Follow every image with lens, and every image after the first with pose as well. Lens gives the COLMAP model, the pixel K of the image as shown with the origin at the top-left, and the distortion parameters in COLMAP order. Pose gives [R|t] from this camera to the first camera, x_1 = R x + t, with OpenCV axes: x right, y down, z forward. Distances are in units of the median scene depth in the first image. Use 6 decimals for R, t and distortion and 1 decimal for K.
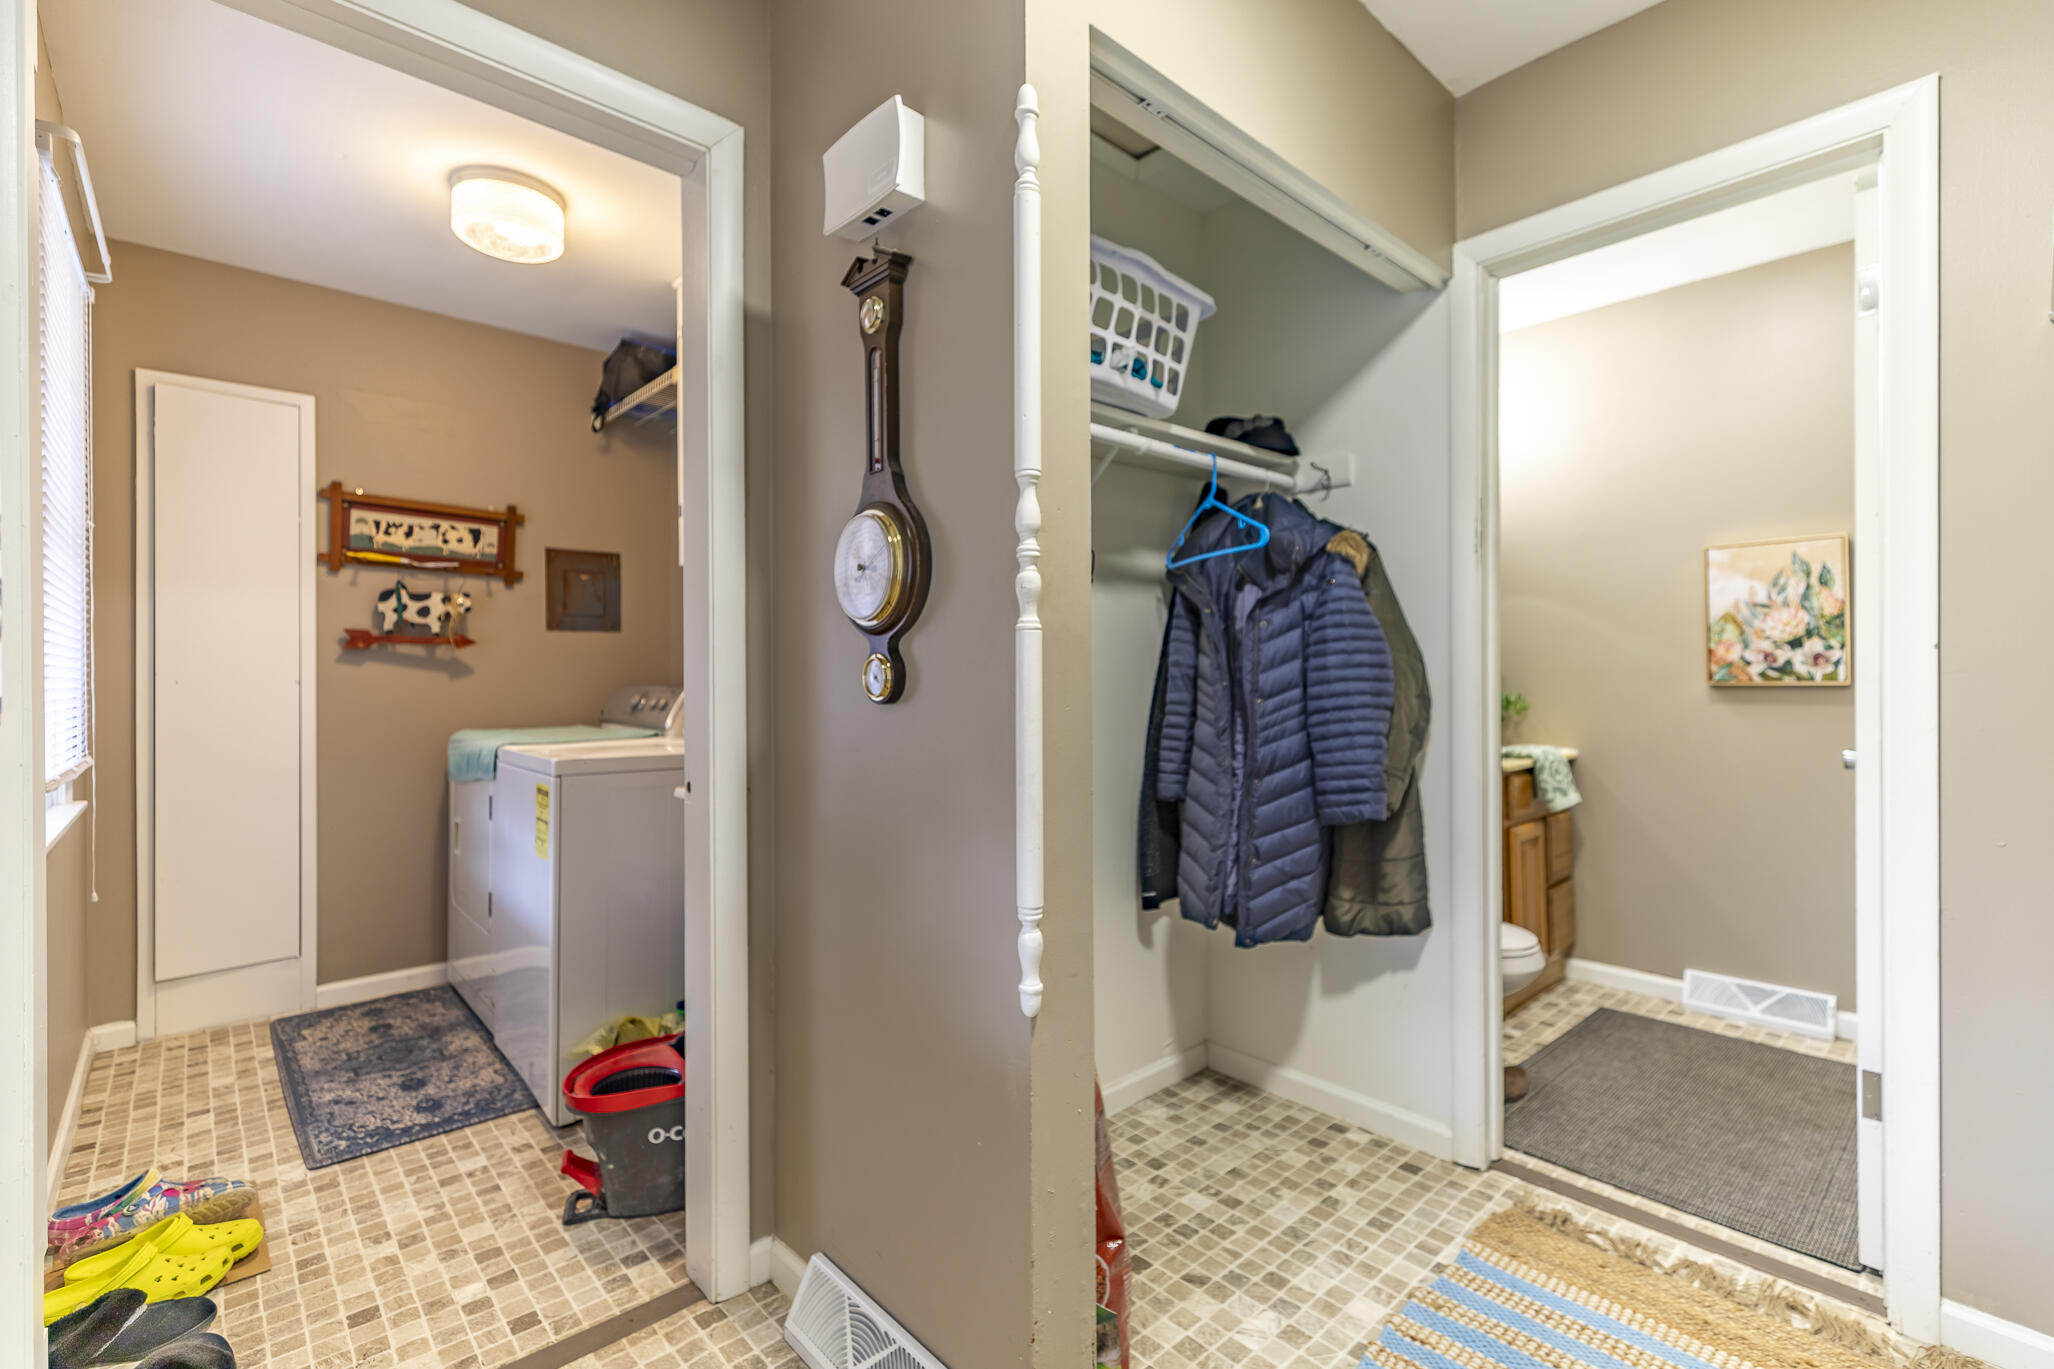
lens RADIAL K [[905.6, 0, 1032.2], [0, 905.6, 672.8], [0, 0, 1]] dist [0.001021, -0.000154]
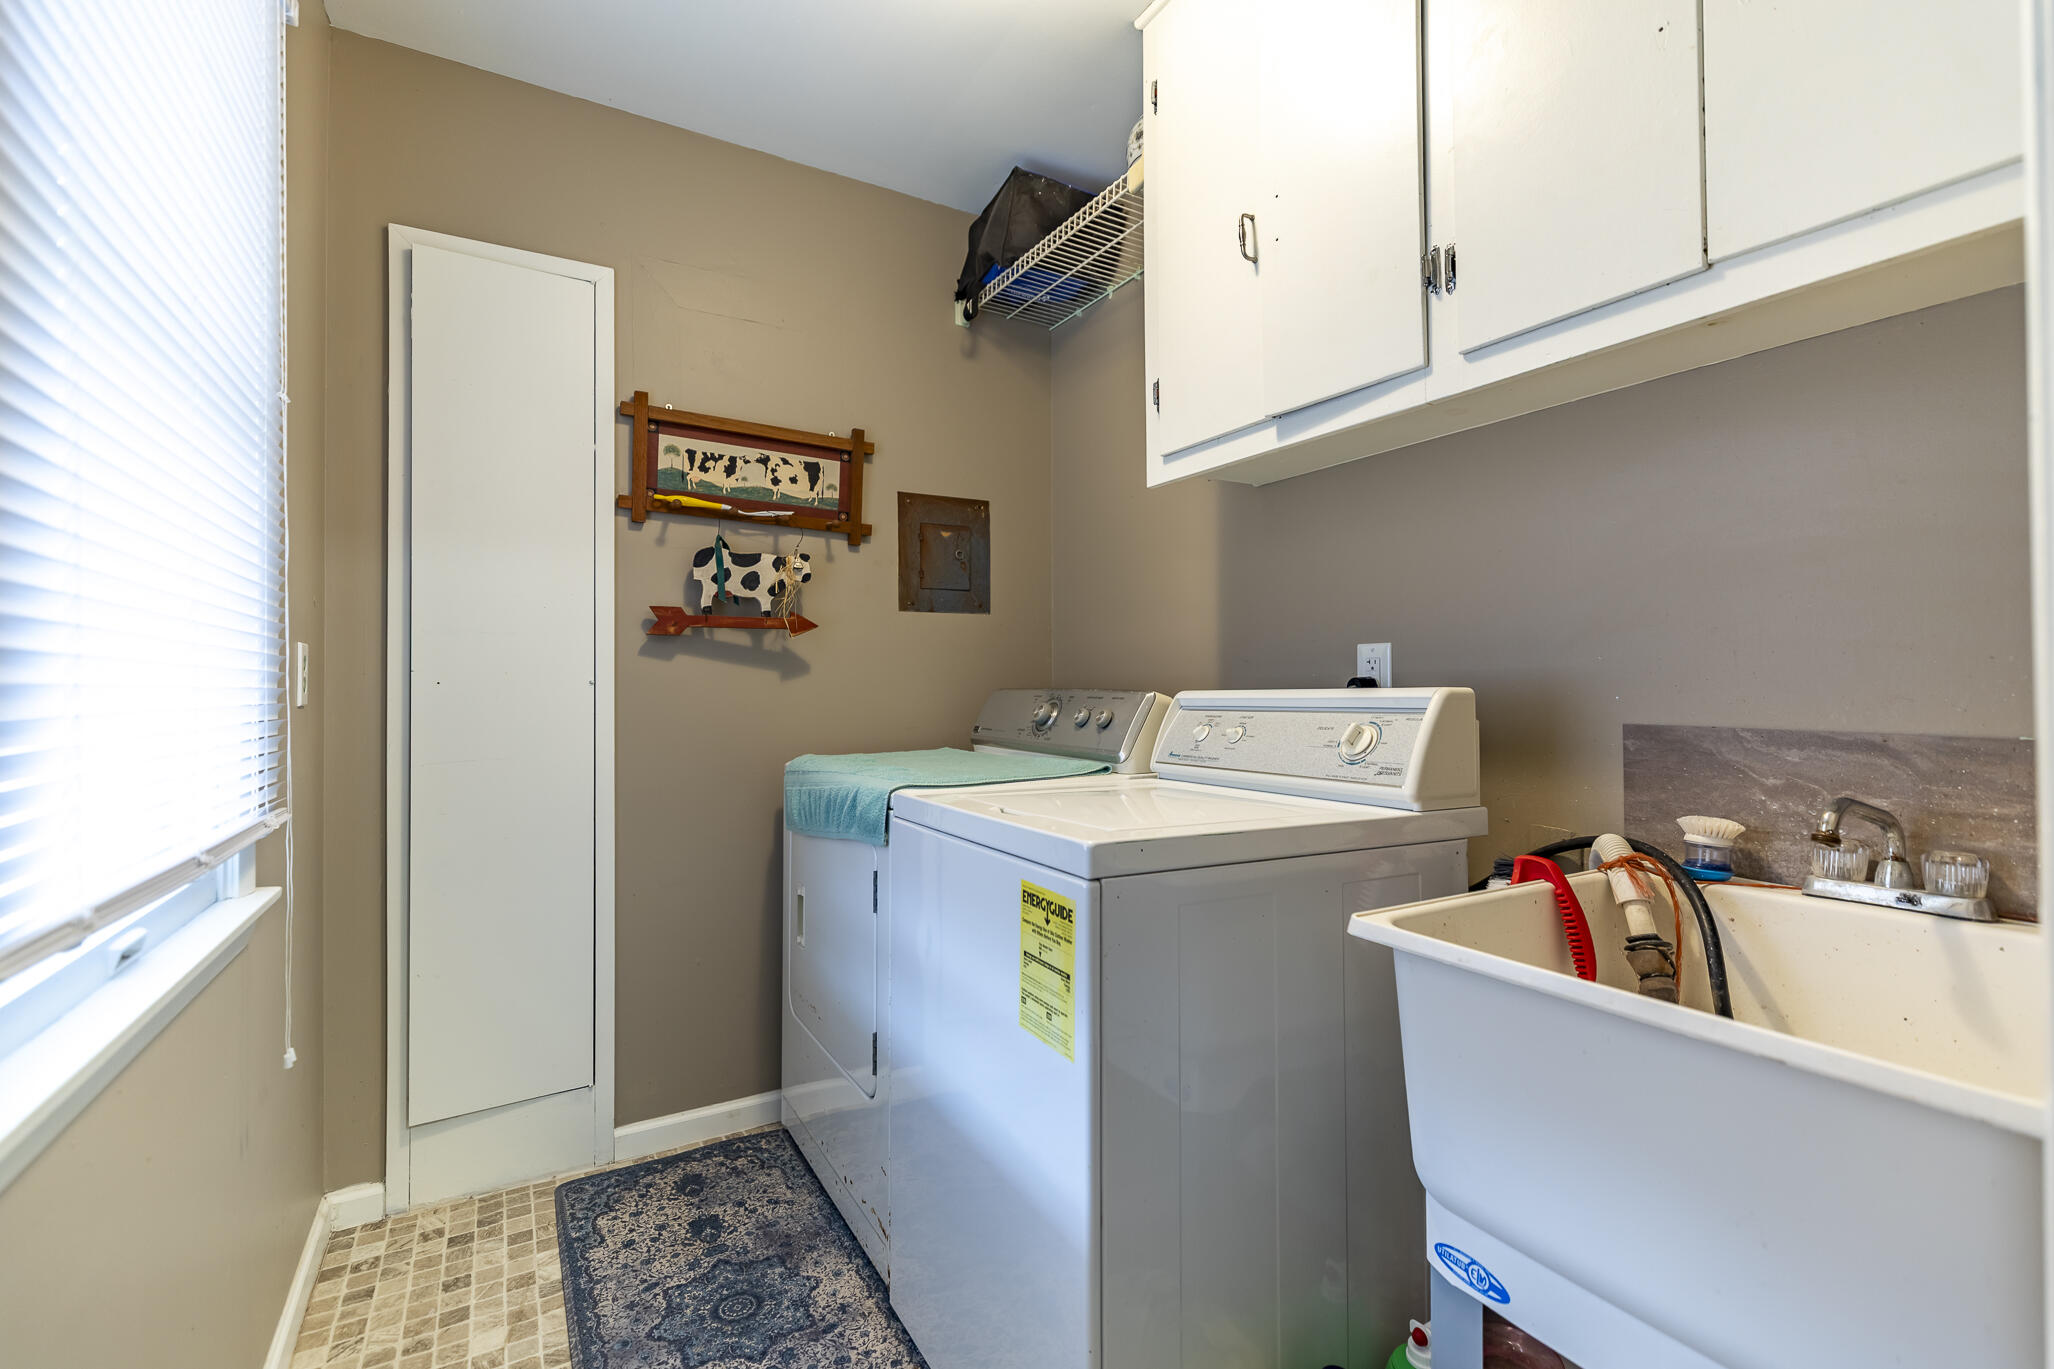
lens RADIAL K [[905.6, 0, 1032.2], [0, 905.6, 672.8], [0, 0, 1]] dist [0.001021, -0.000154]
pose [[0.977047, -0.004282, -0.212980, -0.322429], [0.002306, 0.999952, -0.009527, 0.009209], [0.213010, 0.008817, 0.977010, 0.381873]]
